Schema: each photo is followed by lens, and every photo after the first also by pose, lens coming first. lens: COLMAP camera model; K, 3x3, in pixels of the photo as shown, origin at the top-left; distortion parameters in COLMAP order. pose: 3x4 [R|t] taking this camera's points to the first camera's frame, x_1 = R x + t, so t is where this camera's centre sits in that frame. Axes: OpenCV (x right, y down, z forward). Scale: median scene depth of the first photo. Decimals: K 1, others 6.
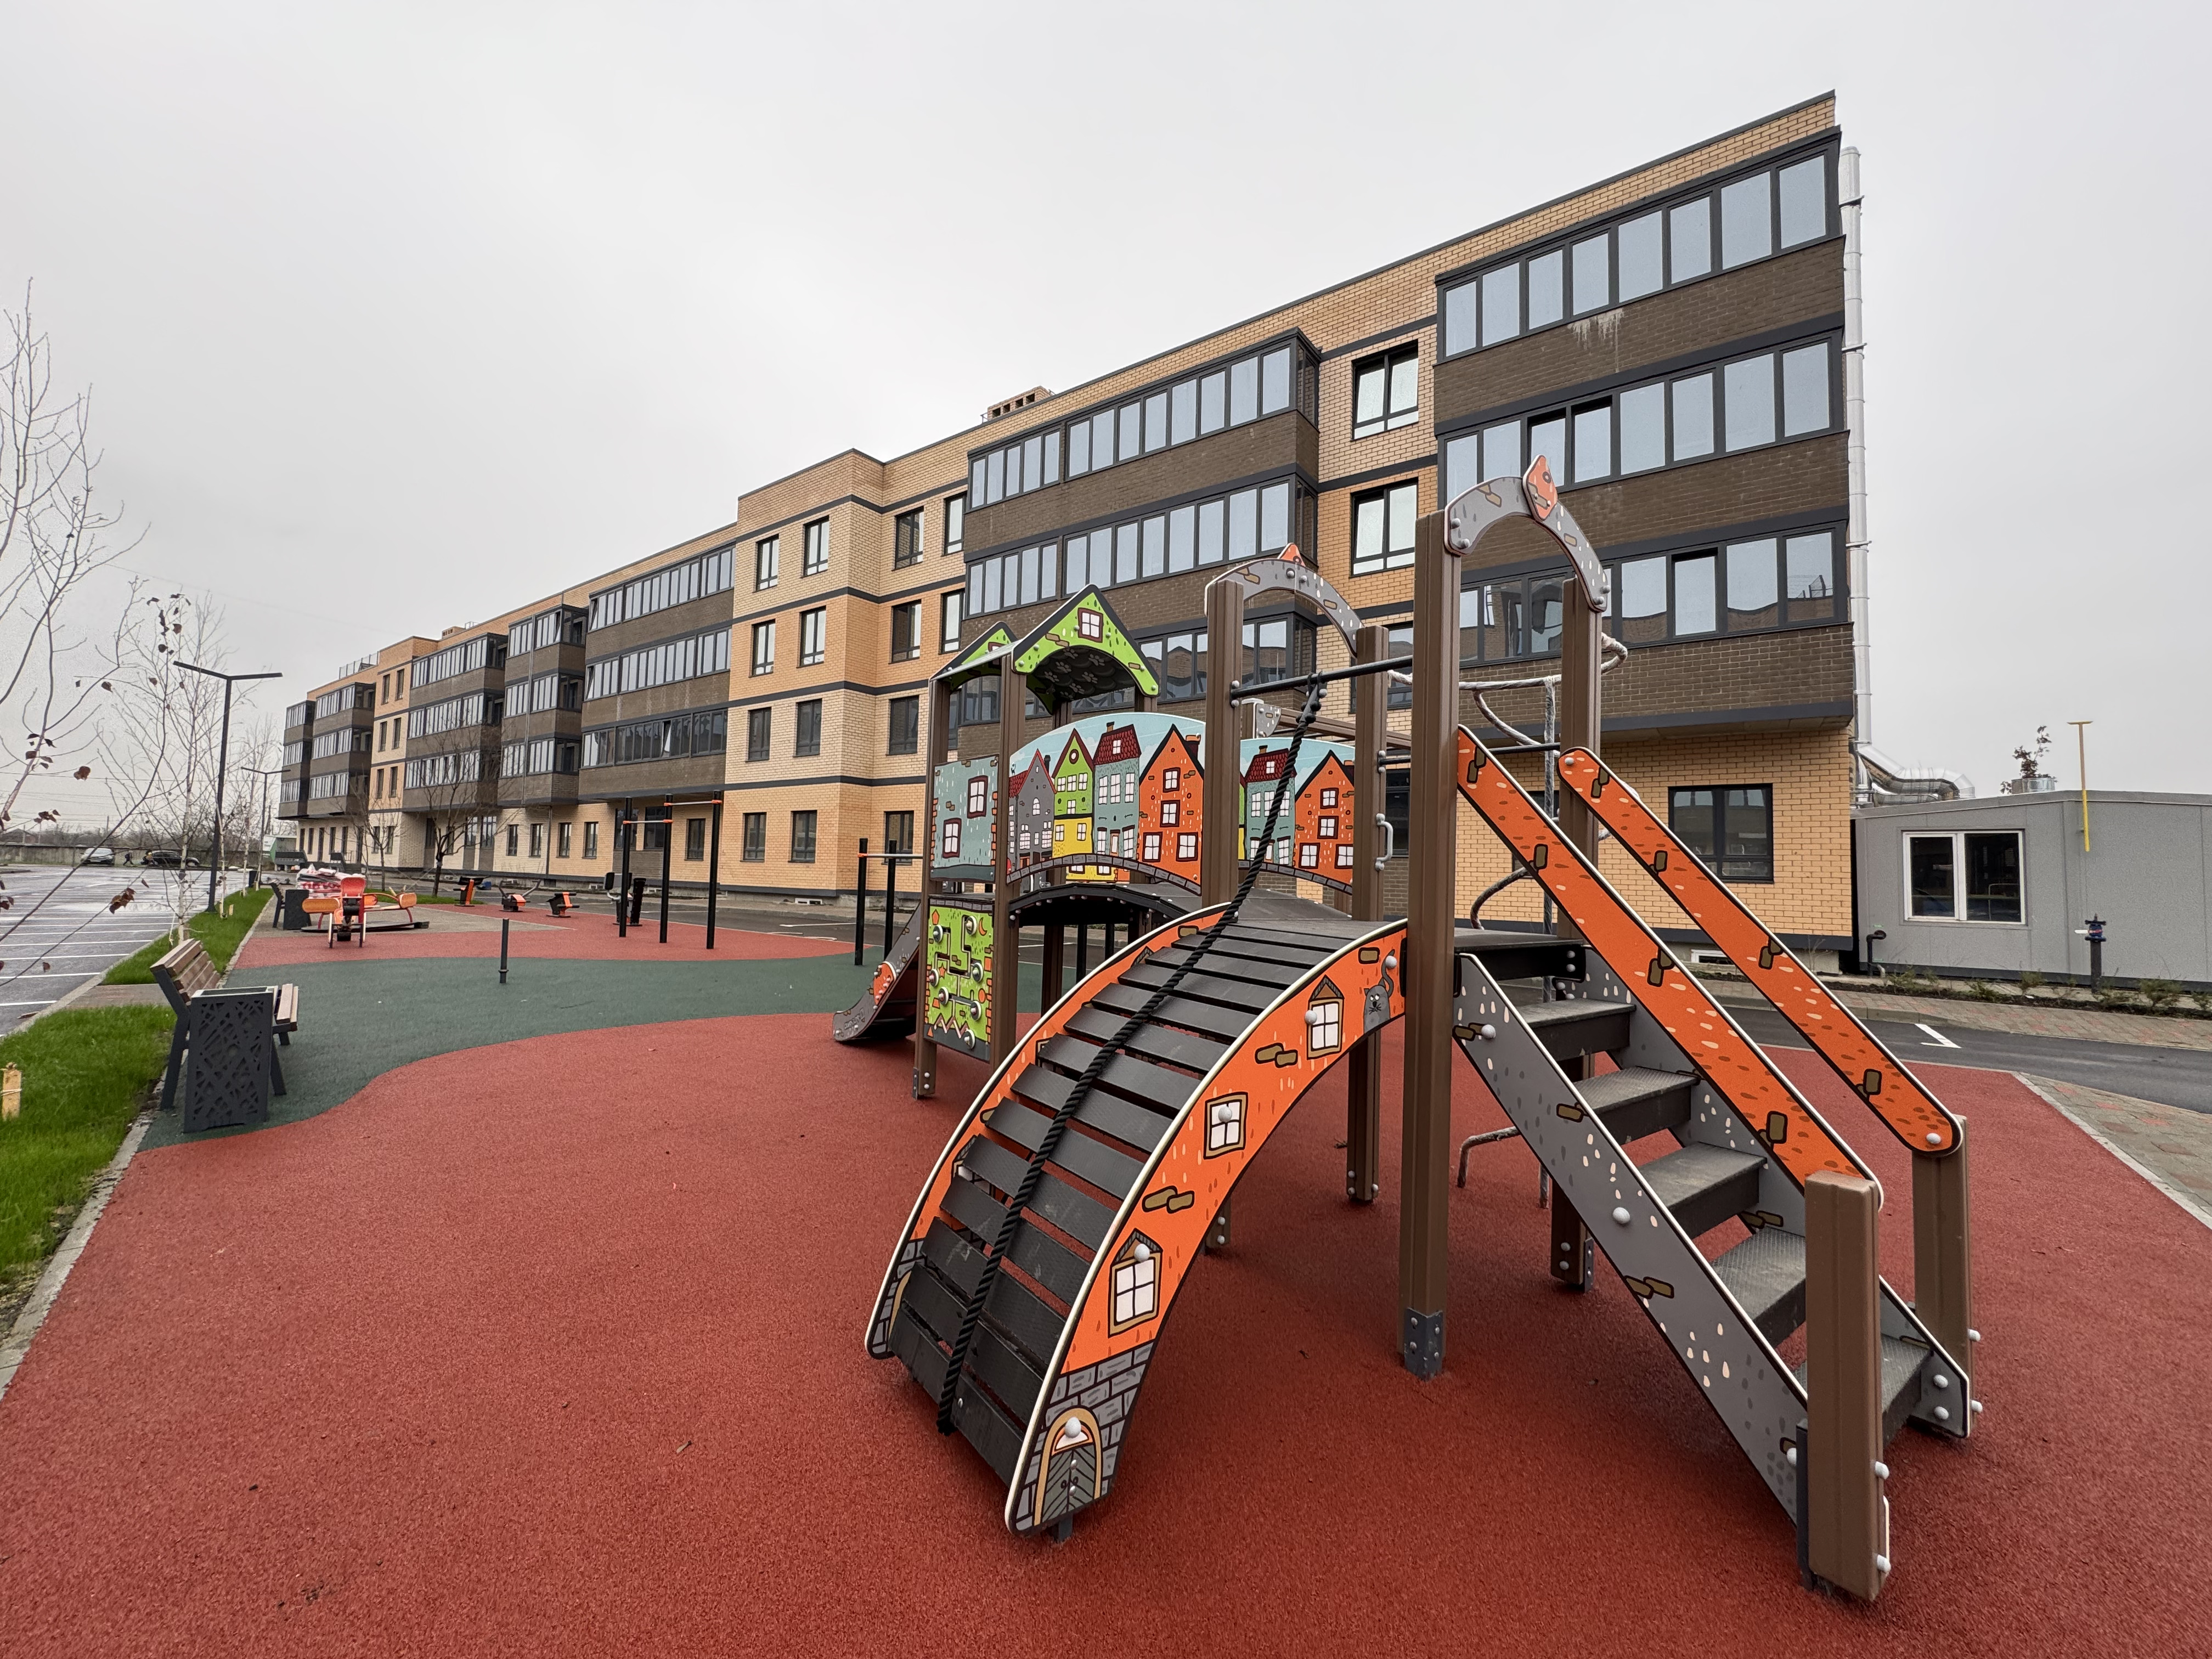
lens RADIAL K [[889.4, 0, 1097.4], [0, 889.4, 833.1], [0, 0, 1]] dist [-0.000722, -0.001066]
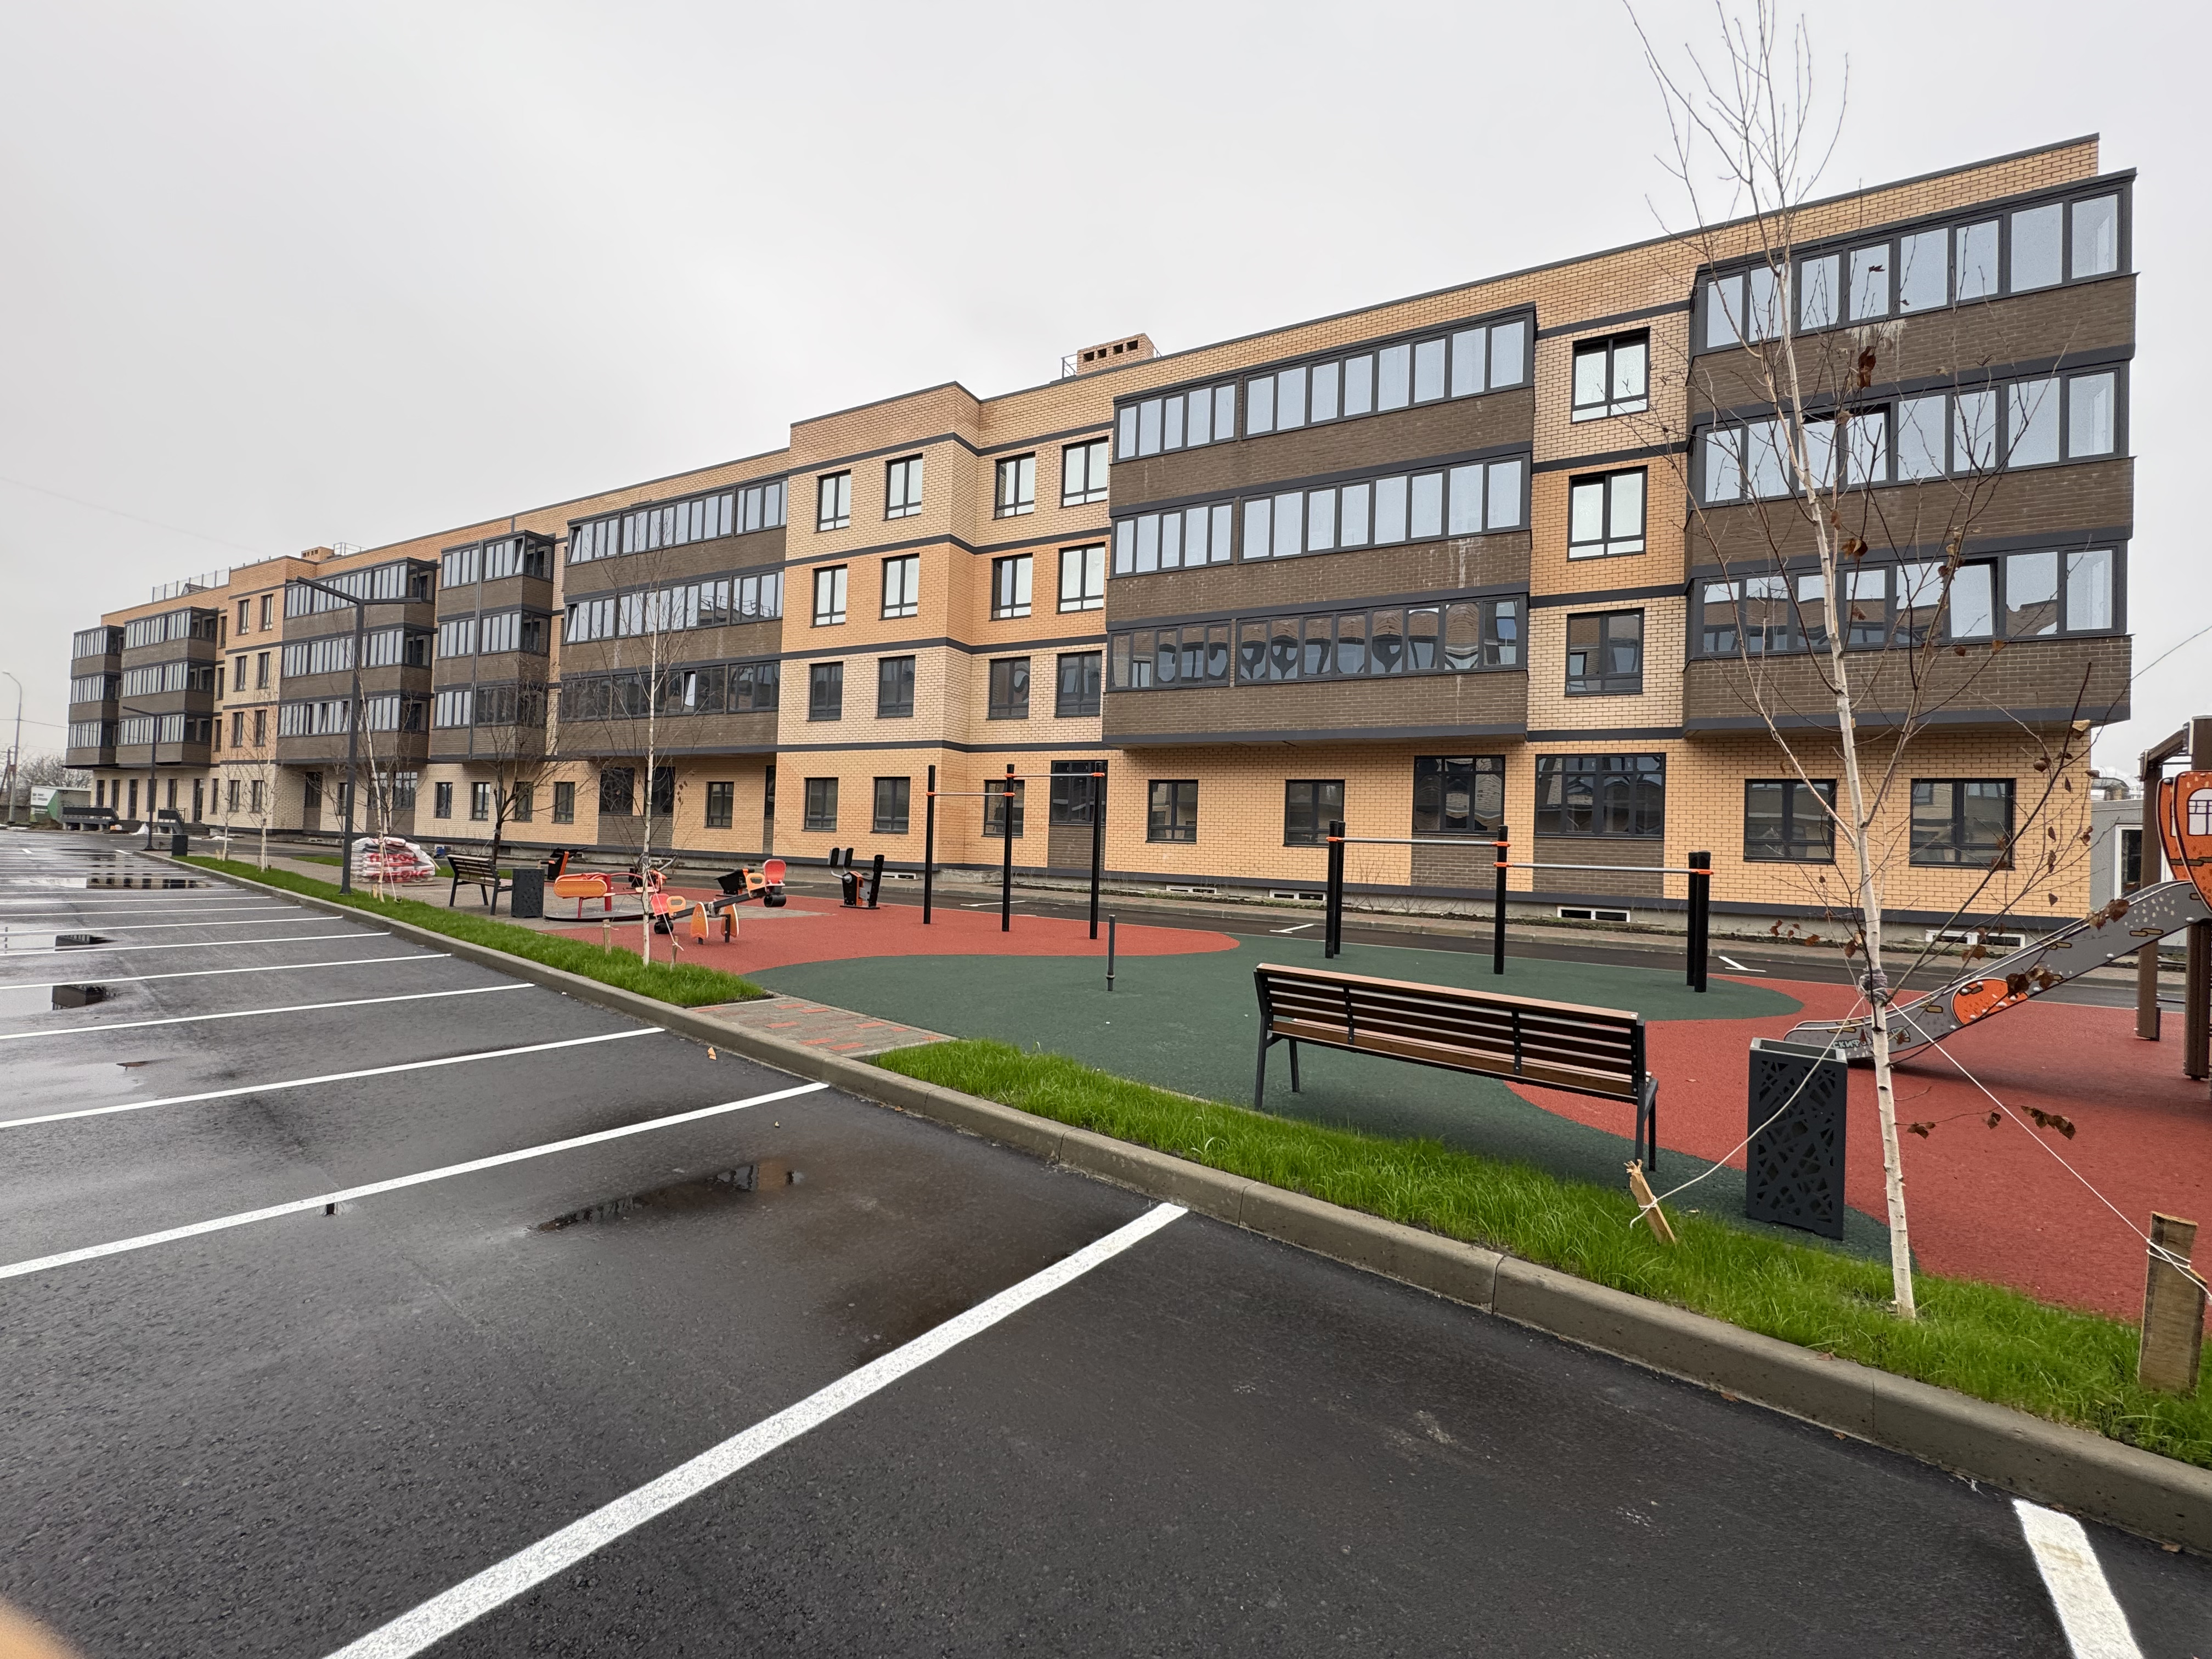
lens RADIAL K [[889.4, 0, 1089.1], [0, 889.4, 832.1], [0, 0, 1]] dist [-0.000722, -0.001066]
pose [[0.986164, 0.012310, 0.165317, -0.304504], [-0.018250, 0.999240, 0.034457, -0.003966], [-0.164767, -0.036997, 0.985638, 0.063722]]
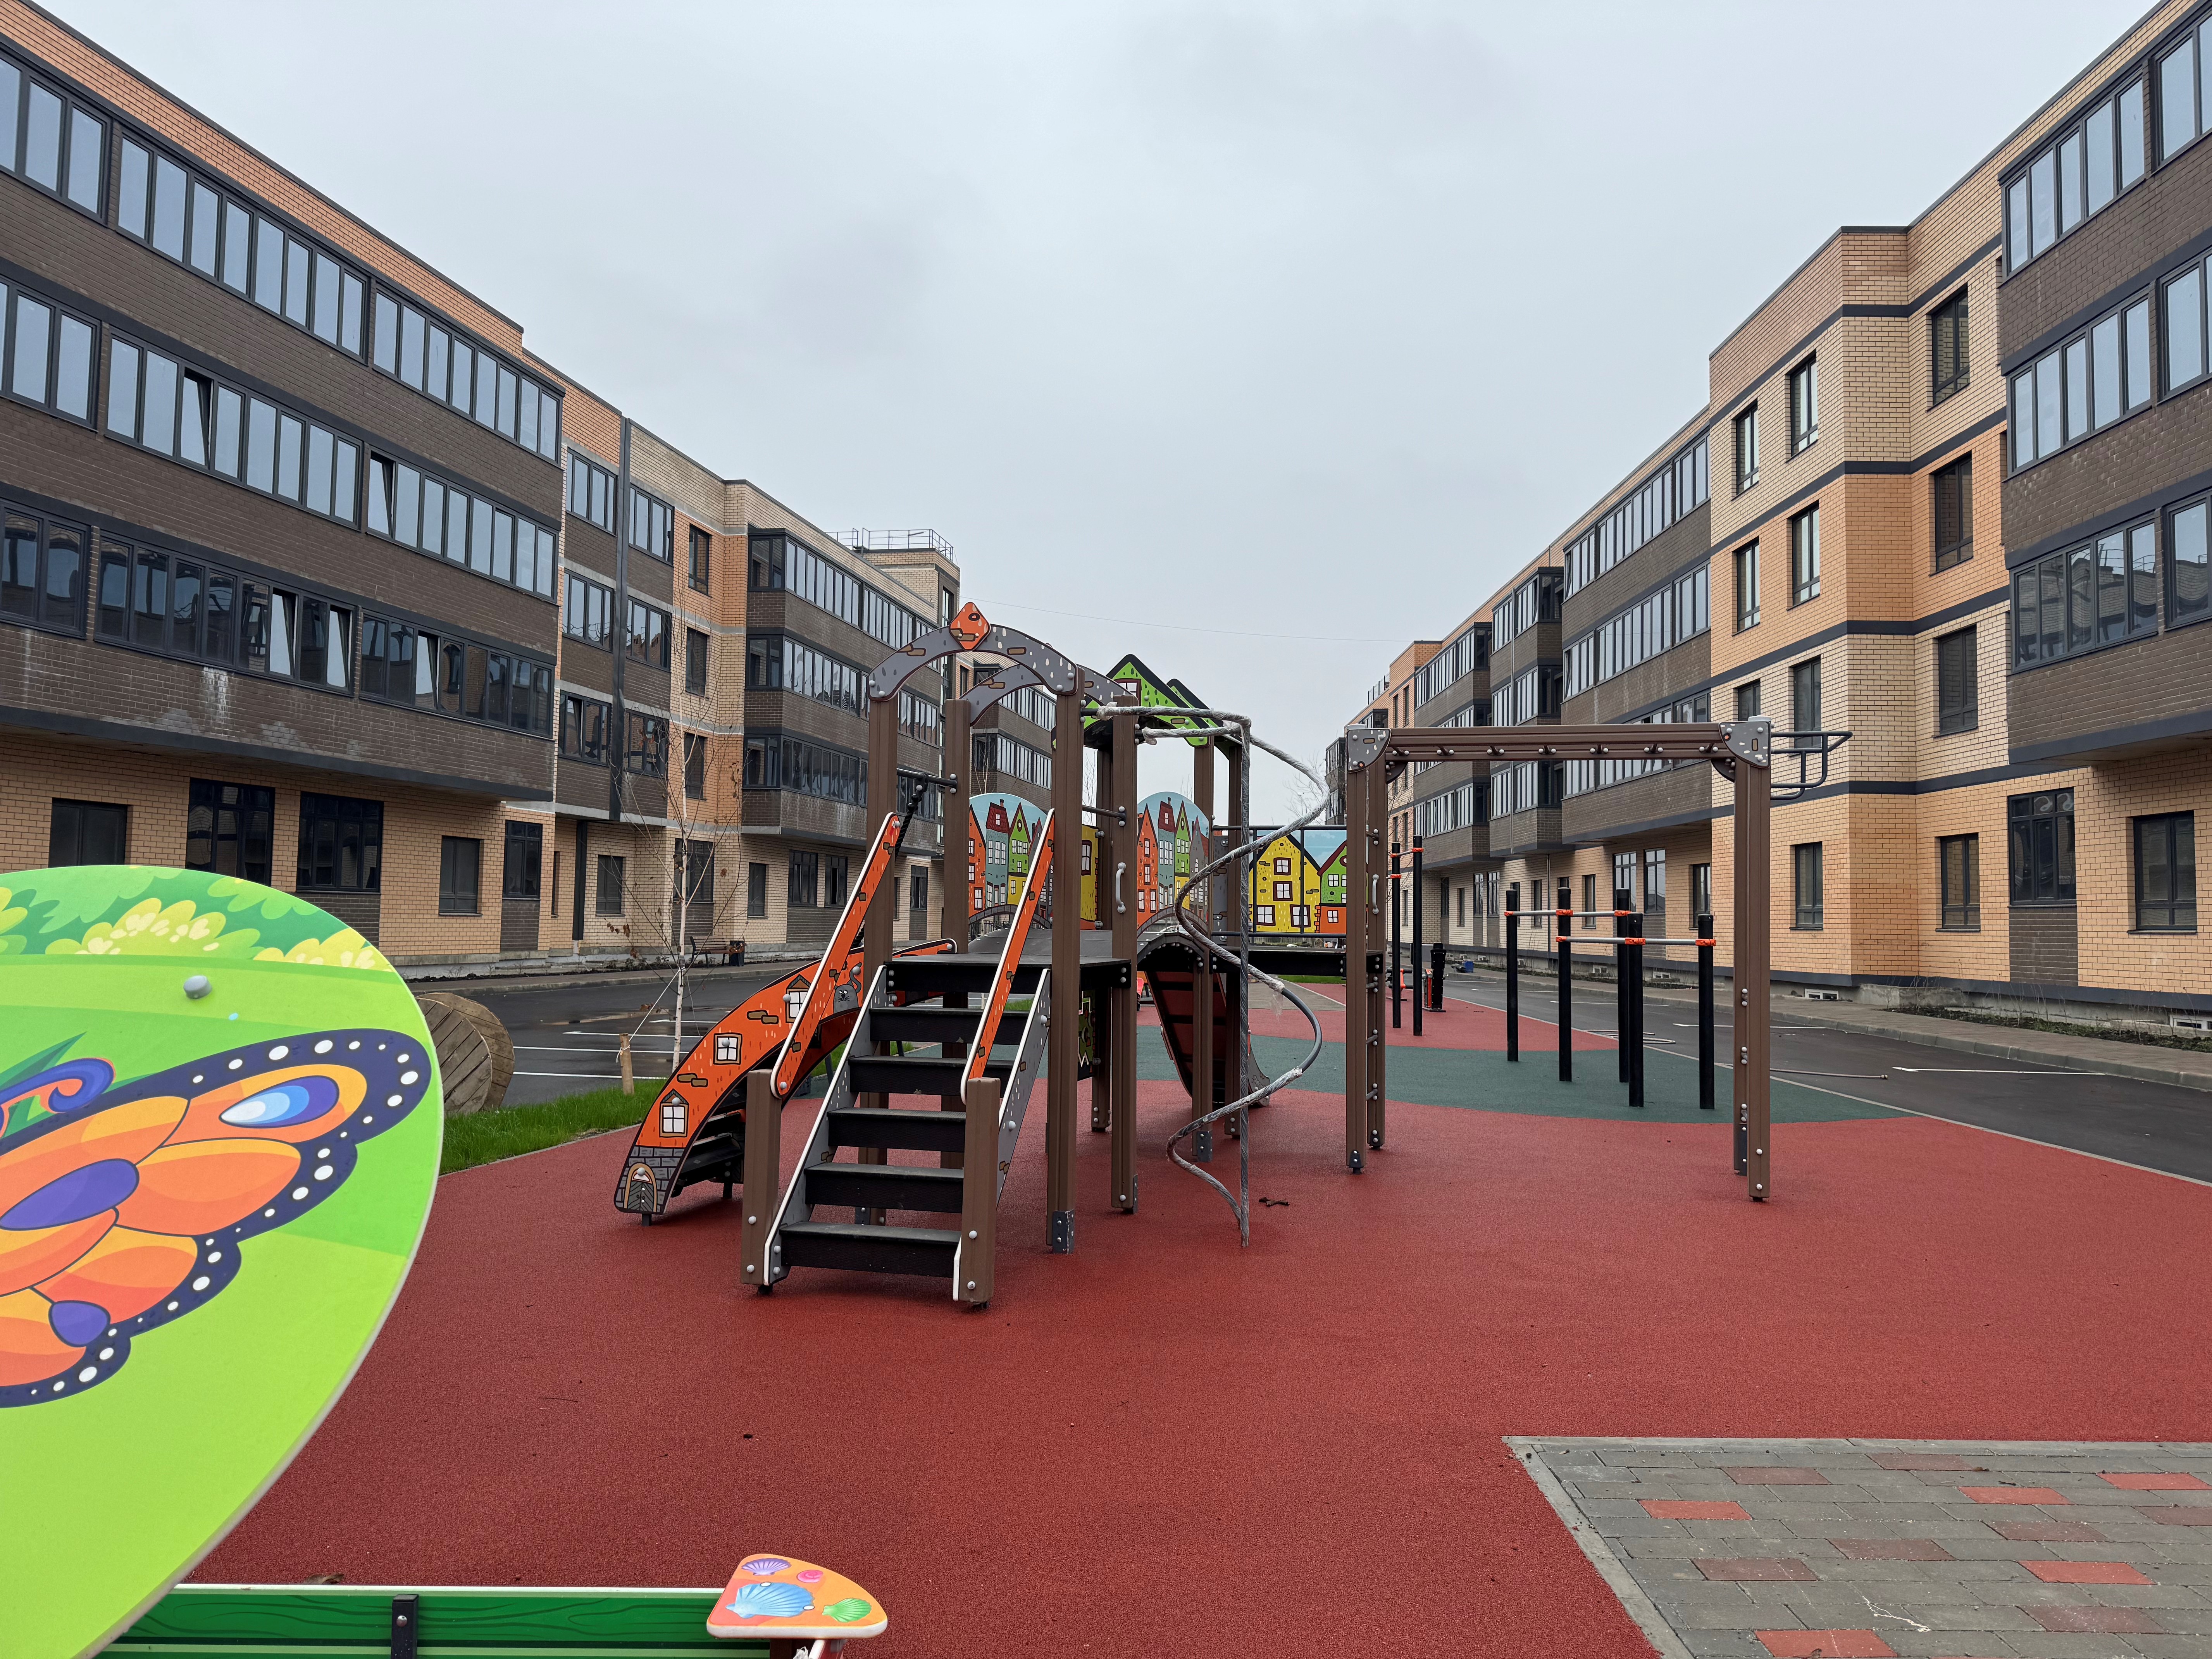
lens RADIAL K [[1580.1, 0, 1112.2], [0, 1580.1, 831.6], [0, 0, 1]] dist [0.090613, -0.067613]
pose [[0.590167, -0.064851, -0.804672, 0.292987], [0.038031, 0.997895, -0.052530, 0.006740], [0.806385, 0.000399, 0.591391, -0.029034]]
